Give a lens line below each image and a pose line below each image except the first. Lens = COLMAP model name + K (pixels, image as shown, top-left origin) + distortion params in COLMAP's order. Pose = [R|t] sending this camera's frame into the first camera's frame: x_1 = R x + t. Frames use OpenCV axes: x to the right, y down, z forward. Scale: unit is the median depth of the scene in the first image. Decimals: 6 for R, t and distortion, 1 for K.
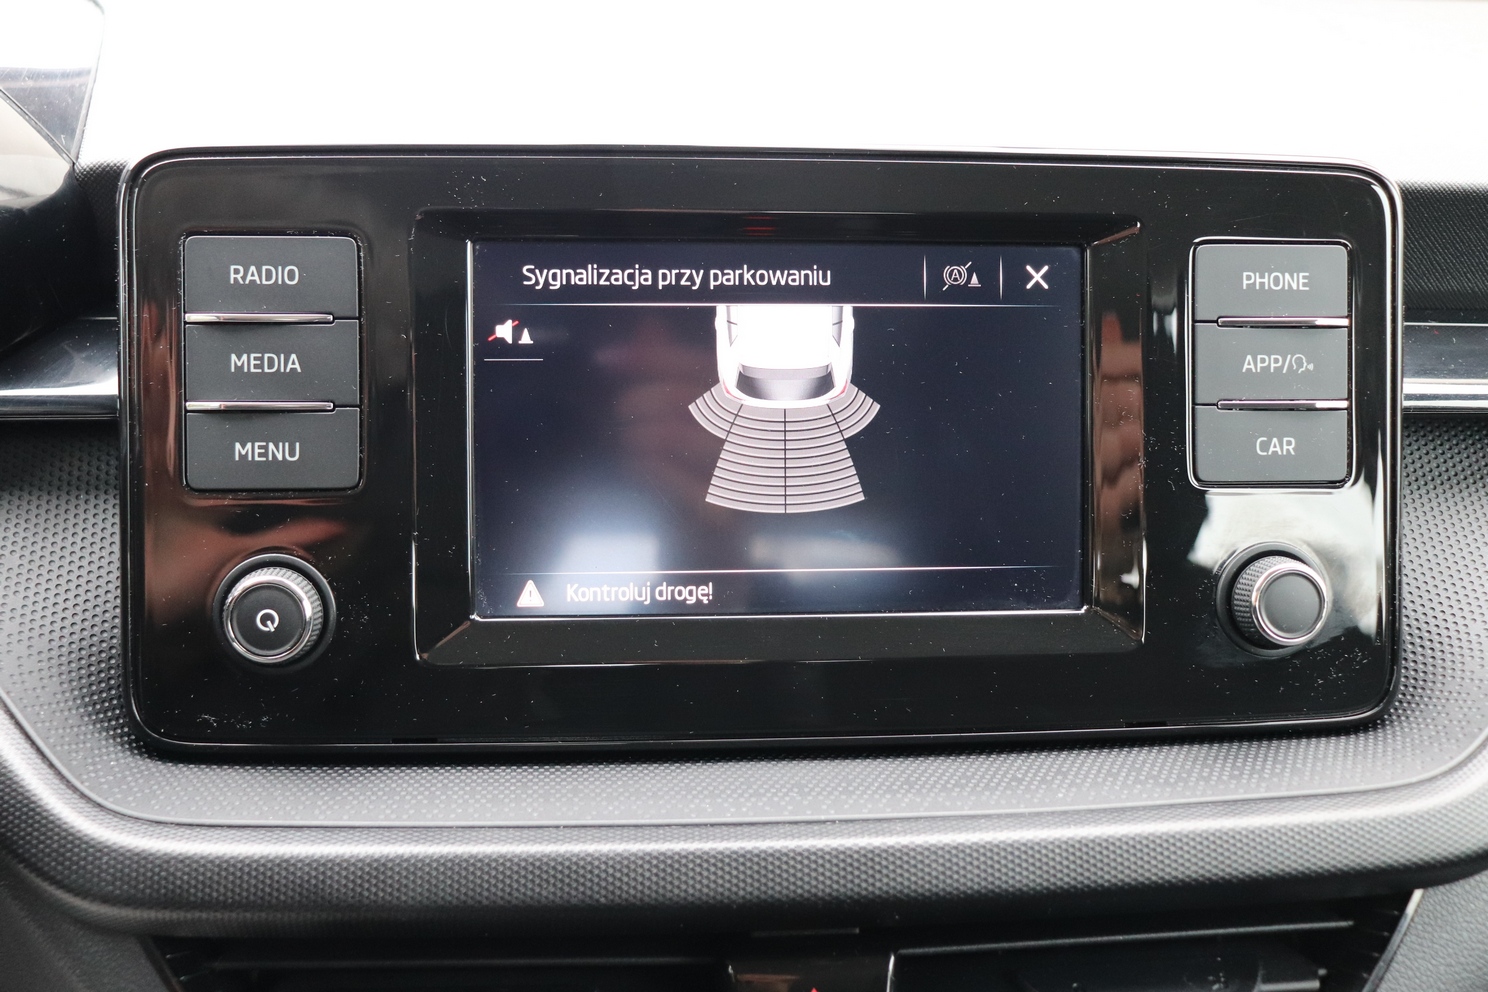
lens RADIAL K [[1942.1, 0, 737.7], [0, 1942.1, 508.2], [0, 0, 1]] dist [-0.008830, 0.000000]
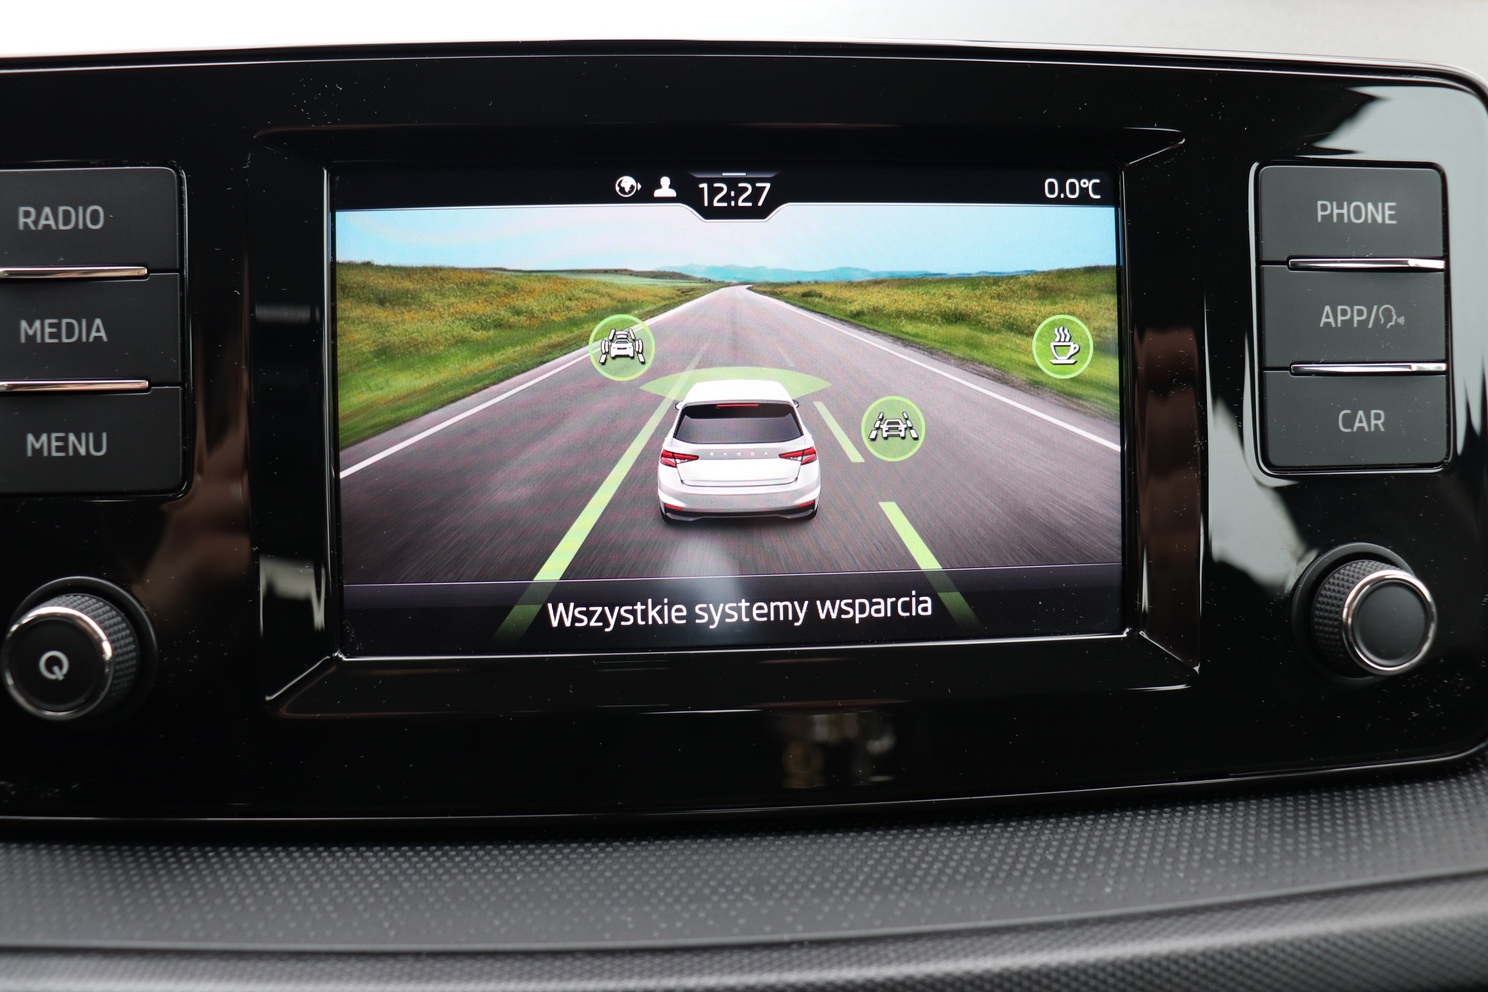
lens RADIAL K [[1257.5, 0, 745.7], [0, 1257.5, 480.5], [0, 0, 1]] dist [-0.157013, 0.126720]
pose [[0.999444, -0.013732, -0.030390, 0.043721], [0.013388, 0.999845, -0.011473, -0.005587], [0.030543, 0.011060, 0.999472, 0.524199]]
